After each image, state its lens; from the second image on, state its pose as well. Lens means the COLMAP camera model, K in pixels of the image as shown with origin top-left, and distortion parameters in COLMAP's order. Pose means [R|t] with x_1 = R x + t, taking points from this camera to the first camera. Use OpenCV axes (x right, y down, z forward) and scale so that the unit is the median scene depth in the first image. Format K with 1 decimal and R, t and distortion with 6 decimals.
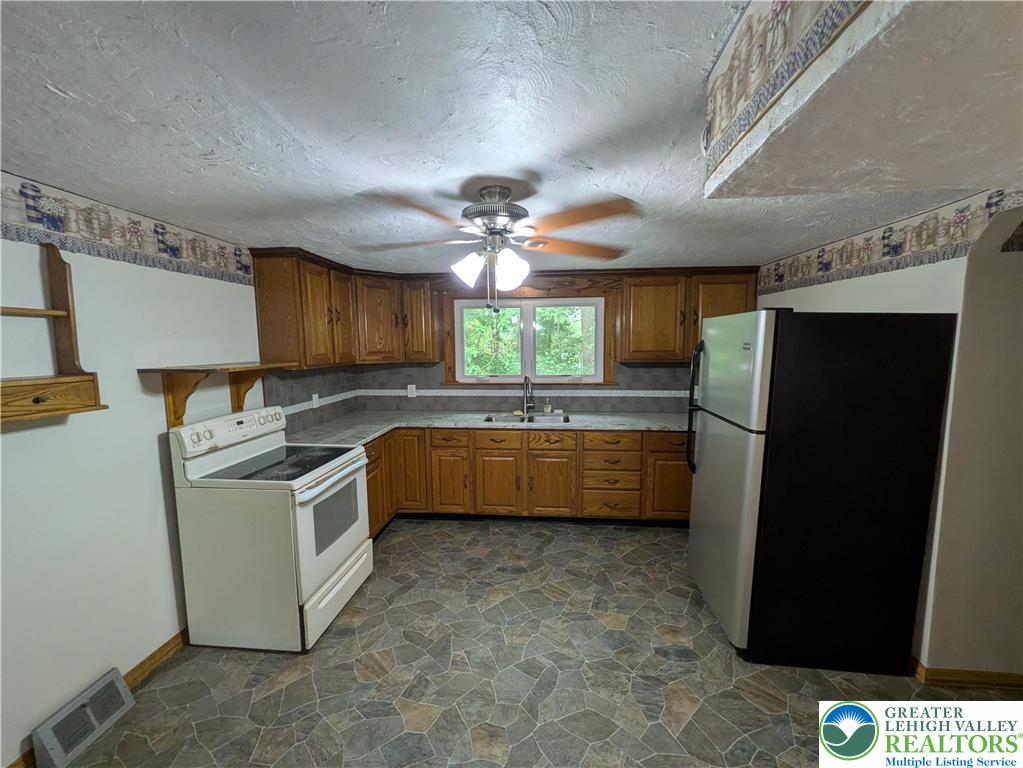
lens RADIAL K [[408.5, 0, 512.5], [0, 408.5, 388.6], [0, 0, 1]] dist [-0.000653, 0.000869]
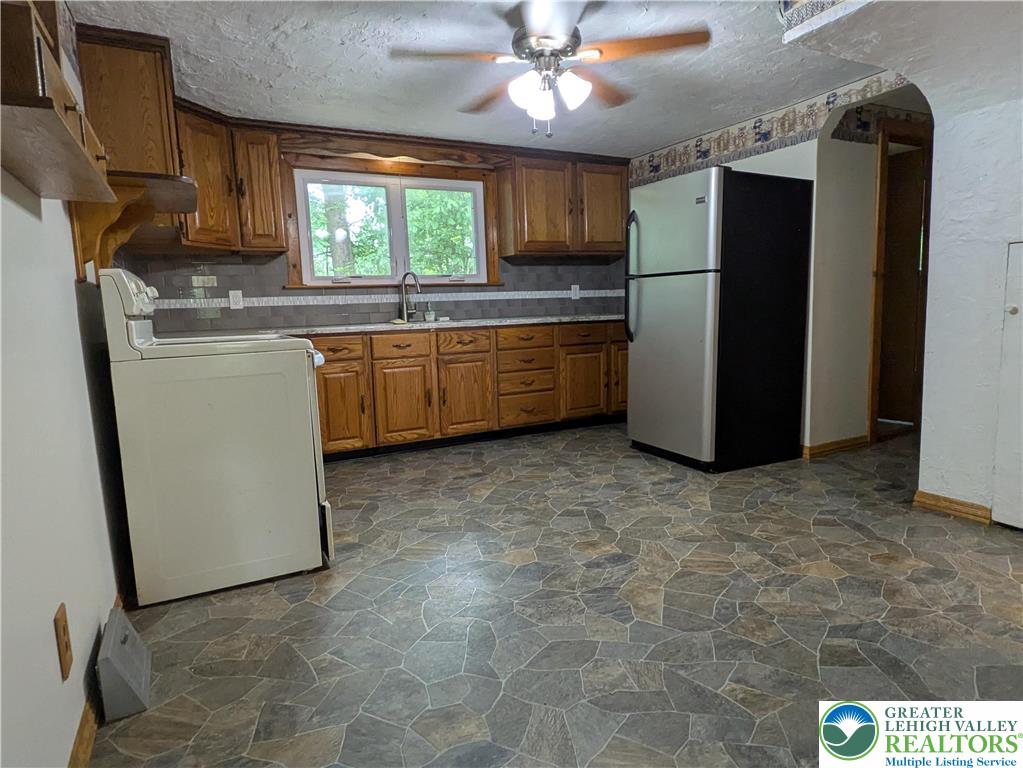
lens RADIAL K [[593.1, 0, 509.2], [0, 593.1, 380.9], [0, 0, 1]] dist [0.009520, -0.009552]
pose [[0.844754, -0.088910, 0.527718, -0.614167], [0.086089, 0.995837, 0.029971, 0.231238], [-0.528186, 0.020113, 0.848891, -0.110881]]
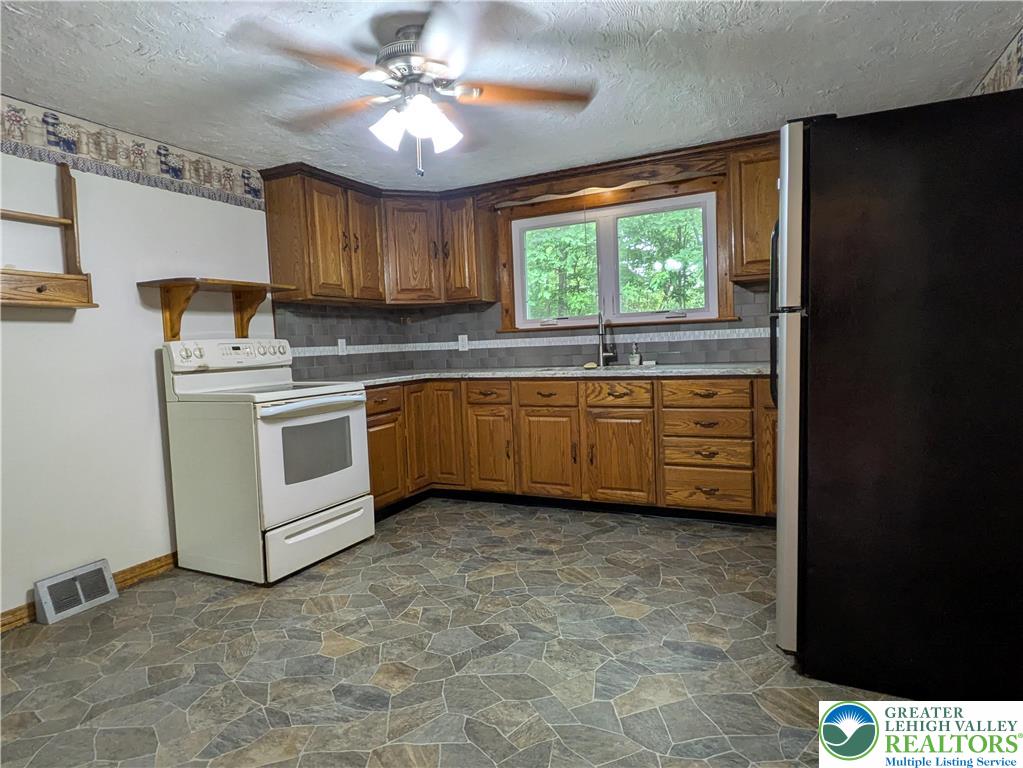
lens RADIAL K [[593.1, 0, 501.6], [0, 593.1, 379.8], [0, 0, 1]] dist [0.009520, -0.009552]
pose [[0.930525, -0.008901, -0.366119, 0.369632], [-0.005635, 0.999238, -0.038616, 0.186273], [0.366184, 0.037996, 0.929766, -0.046601]]
